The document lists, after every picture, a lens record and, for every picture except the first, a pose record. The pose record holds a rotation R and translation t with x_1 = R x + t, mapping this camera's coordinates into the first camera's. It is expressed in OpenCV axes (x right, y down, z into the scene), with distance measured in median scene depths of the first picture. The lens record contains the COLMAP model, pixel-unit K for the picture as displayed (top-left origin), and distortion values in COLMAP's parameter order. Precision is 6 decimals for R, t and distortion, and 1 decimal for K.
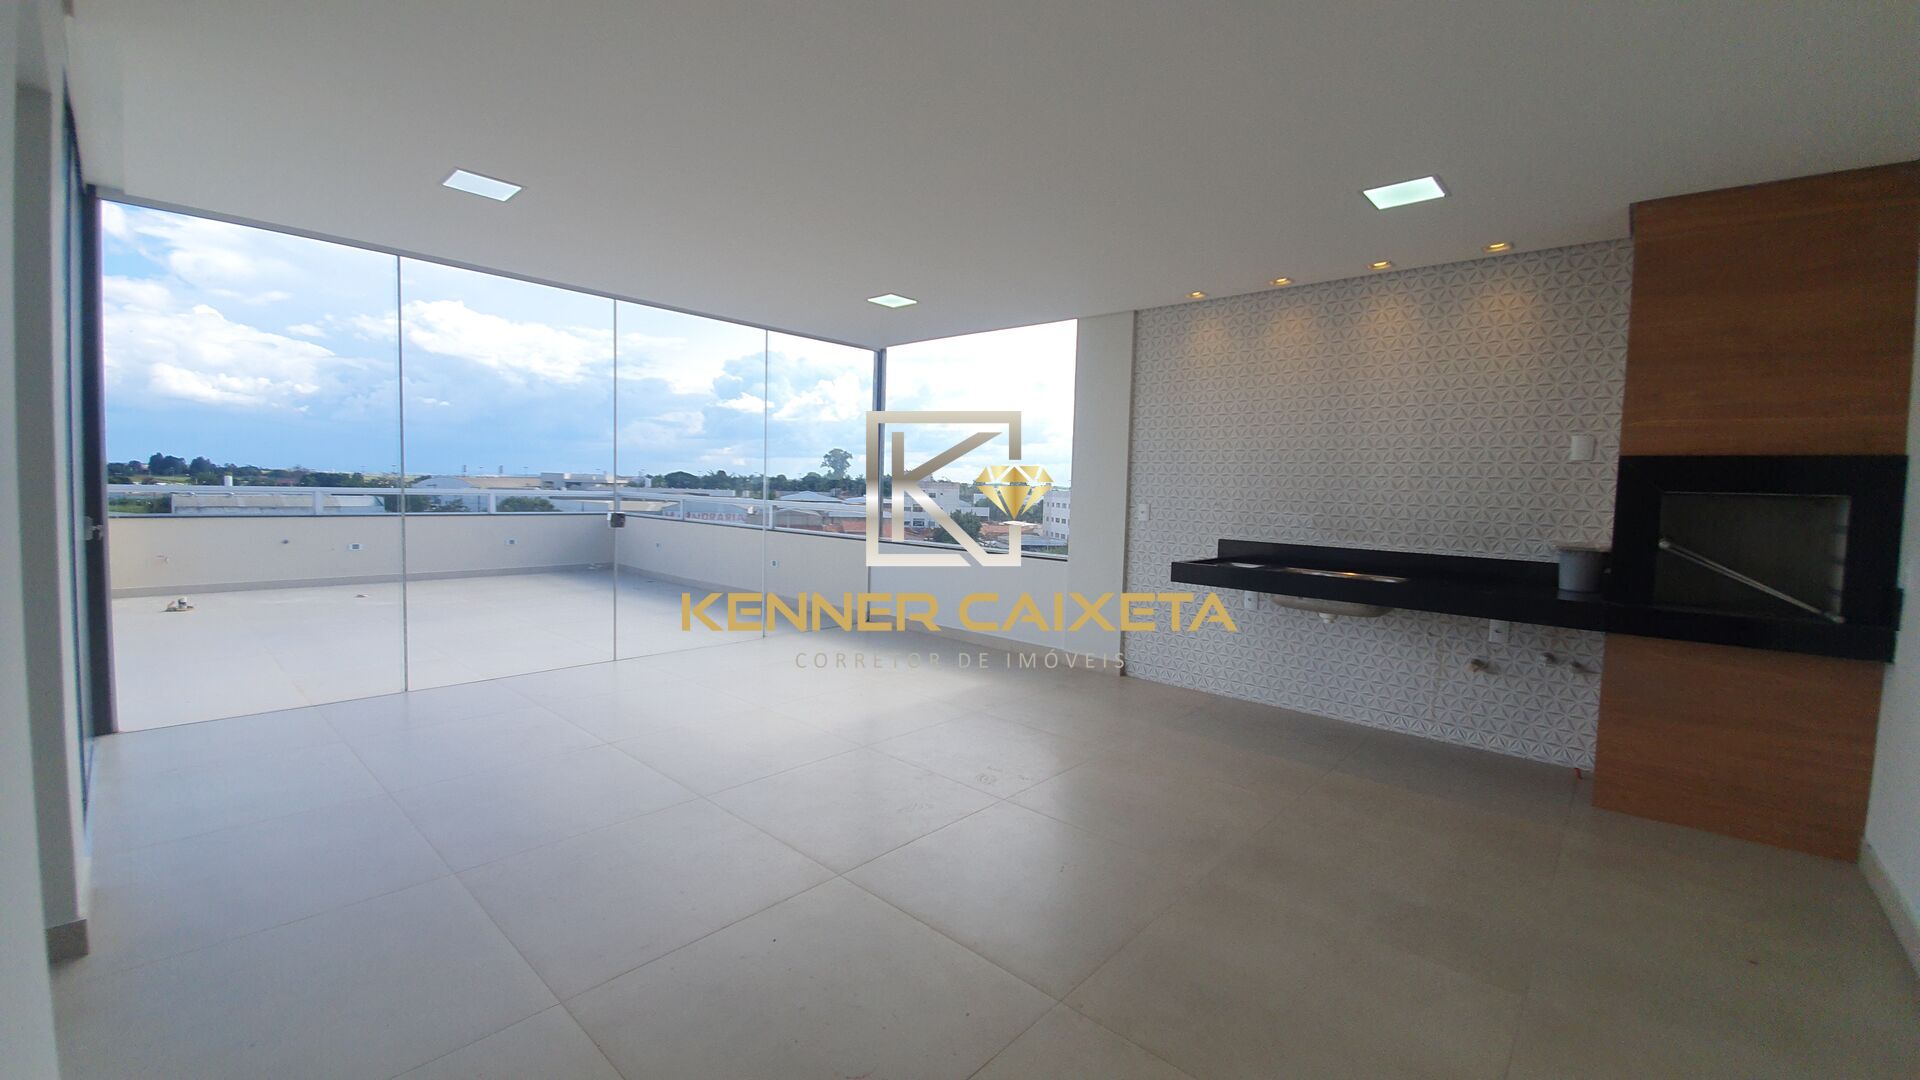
lens RADIAL K [[747.2, 0, 954.1], [0, 747.2, 532.3], [0, 0, 1]] dist [0.000671, -0.013355]
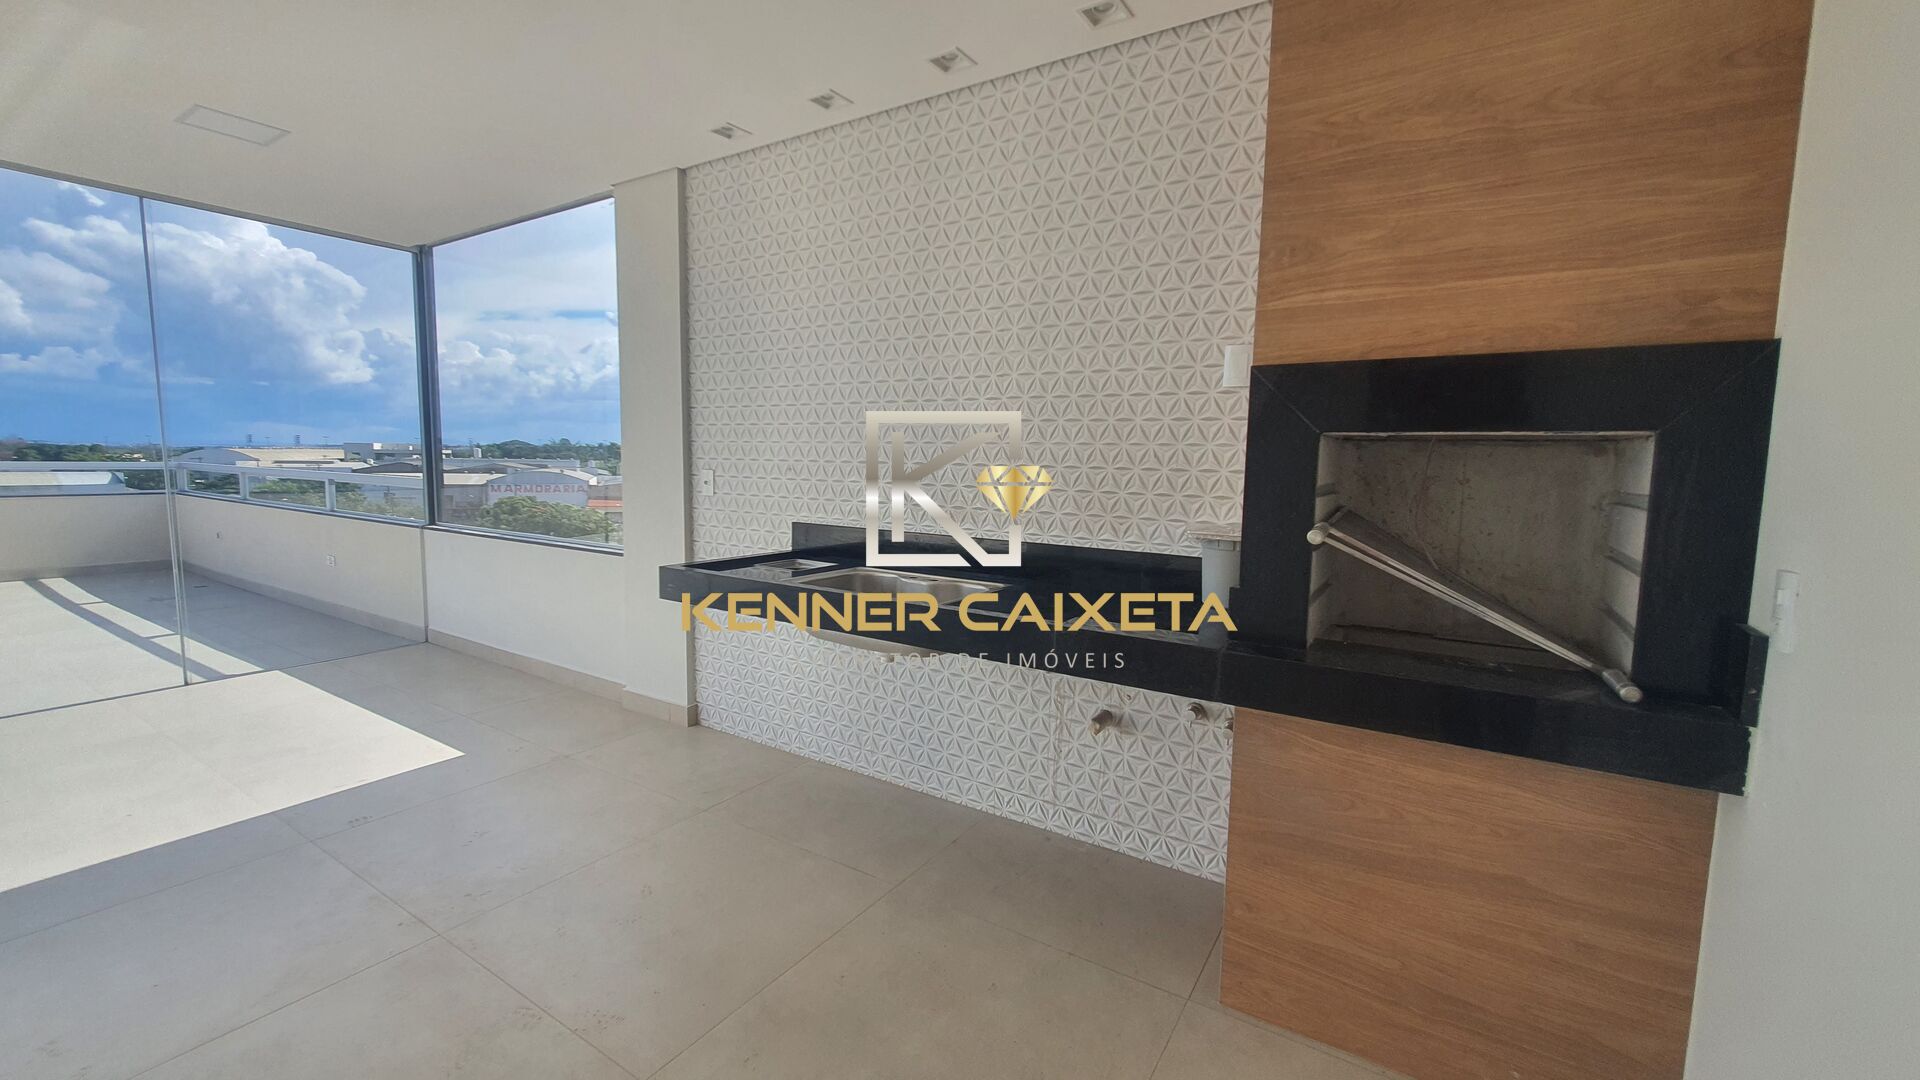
lens RADIAL K [[756.3, 0, 961.9], [0, 756.3, 532.5], [0, 0, 1]] dist [0.001733, 0.000003]
pose [[0.984715, -0.027998, 0.171910, 0.504506], [0.020495, 0.998765, 0.045266, -0.011500], [-0.172965, -0.041051, 0.984072, 0.422570]]
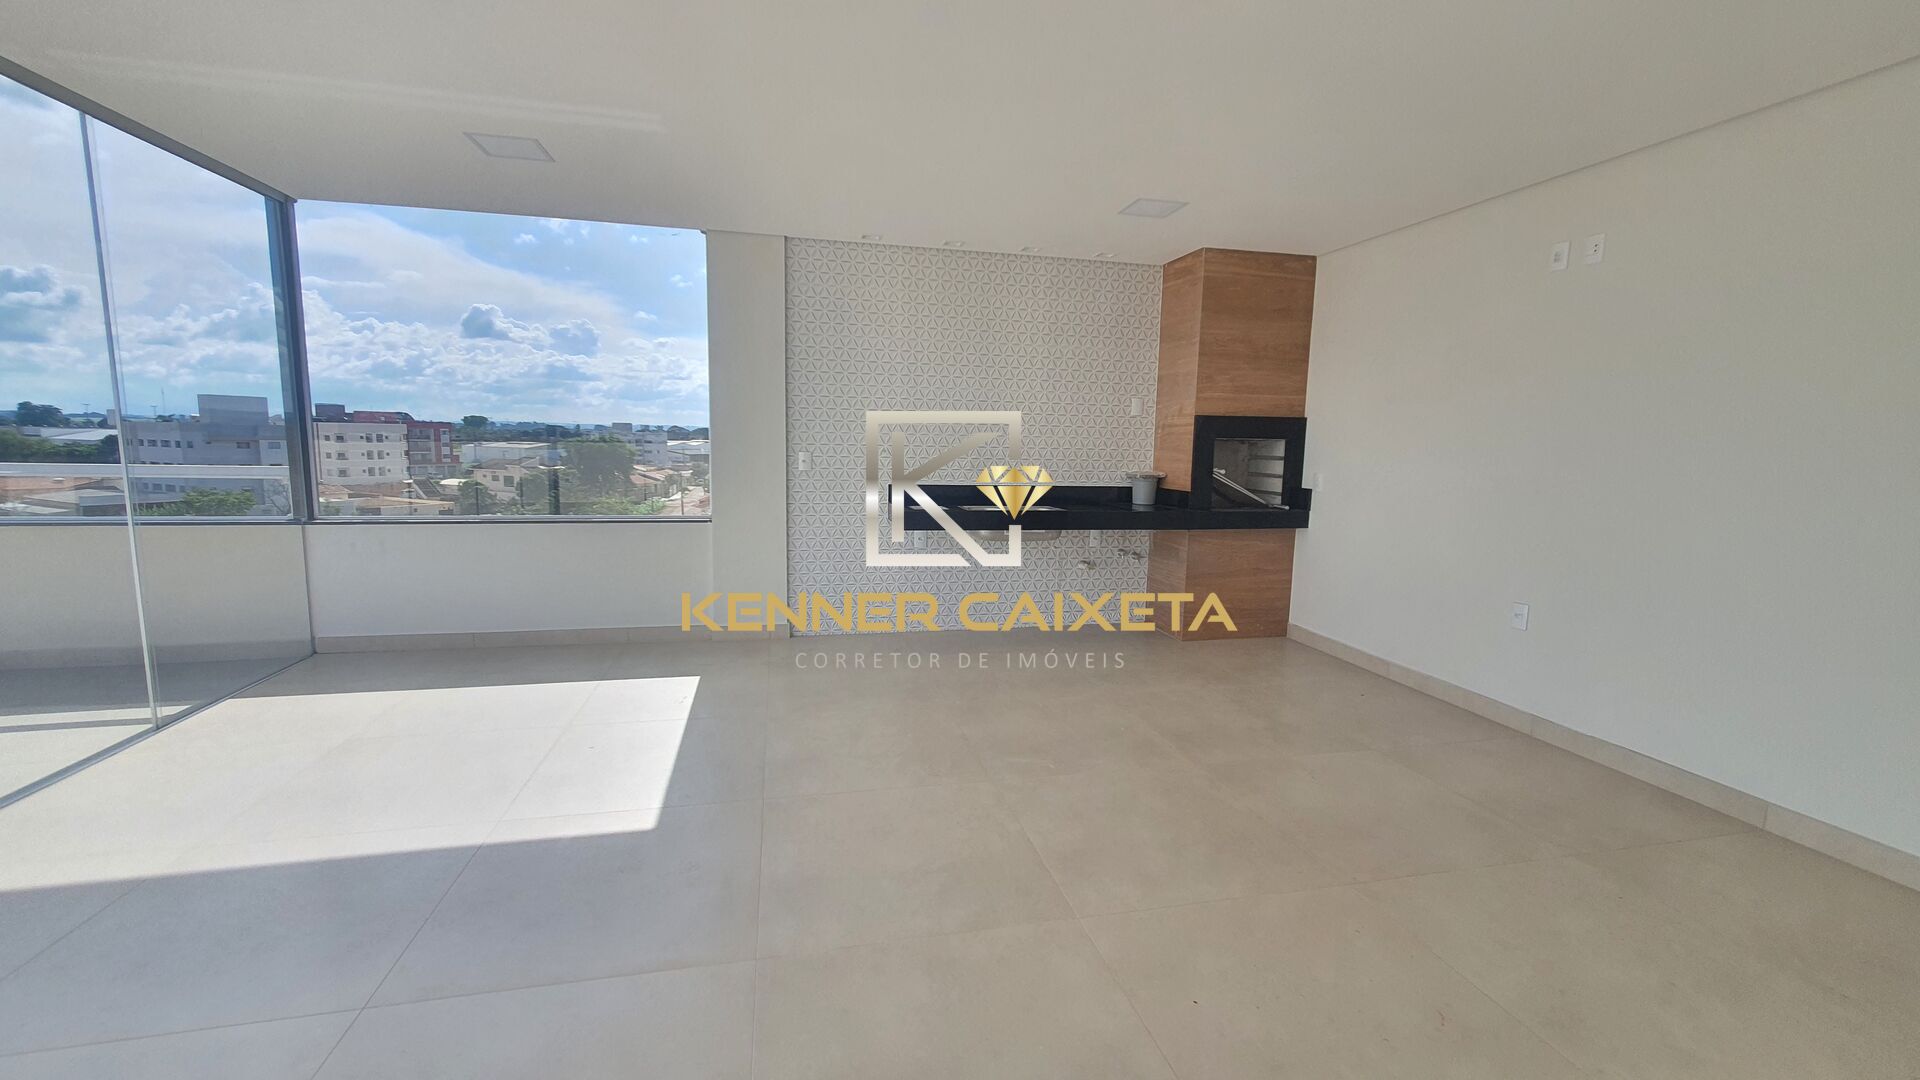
lens RADIAL K [[756.3, 0, 961.9], [0, 756.3, 532.5], [0, 0, 1]] dist [0.001733, 0.000003]
pose [[0.572663, -0.119294, 0.811065, -0.581583], [0.045290, 0.992448, 0.113995, -0.052271], [-0.818539, -0.028548, 0.573741, 0.408424]]
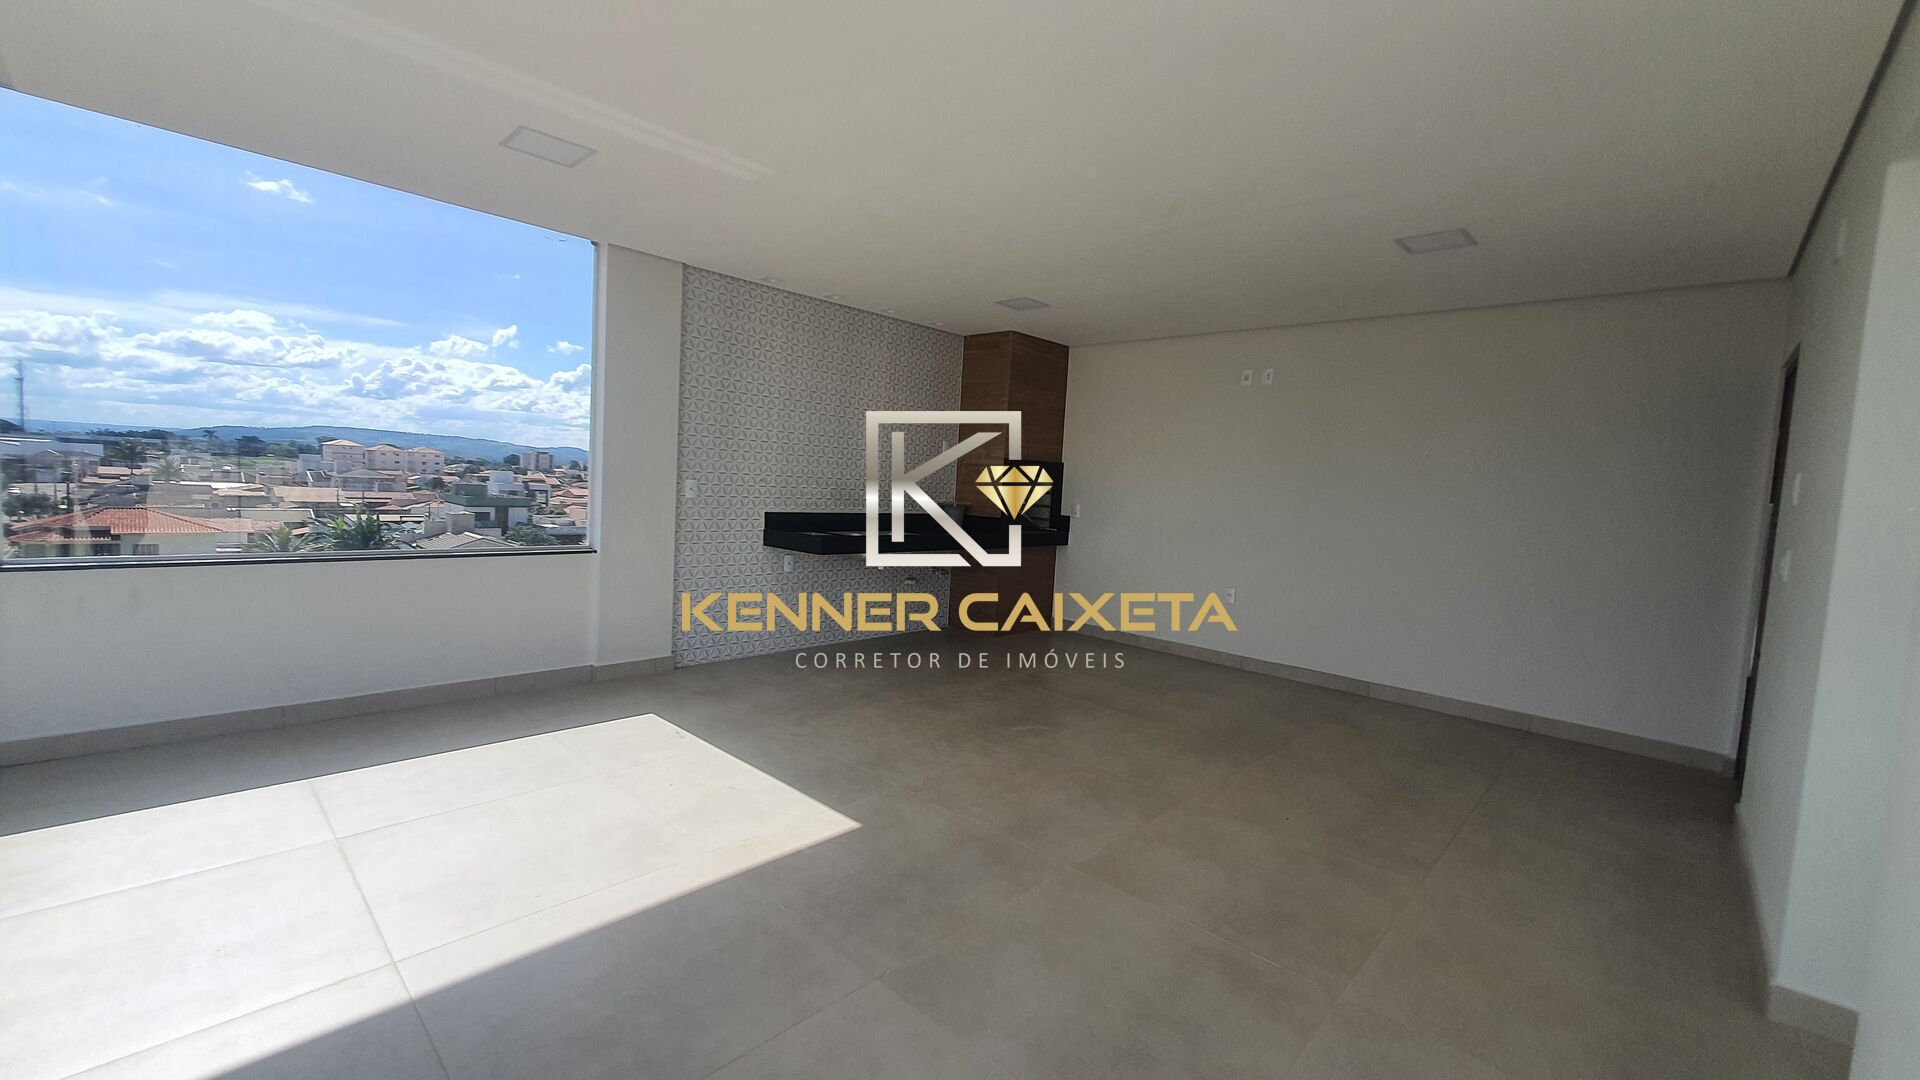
lens RADIAL K [[747.2, 0, 954.1], [0, 747.2, 532.3], [0, 0, 1]] dist [0.000671, -0.013355]
pose [[0.025553, -0.096829, 0.994973, -0.935215], [0.005890, 0.995295, 0.096710, -0.085064], [-0.999656, 0.003390, 0.026003, 0.912741]]
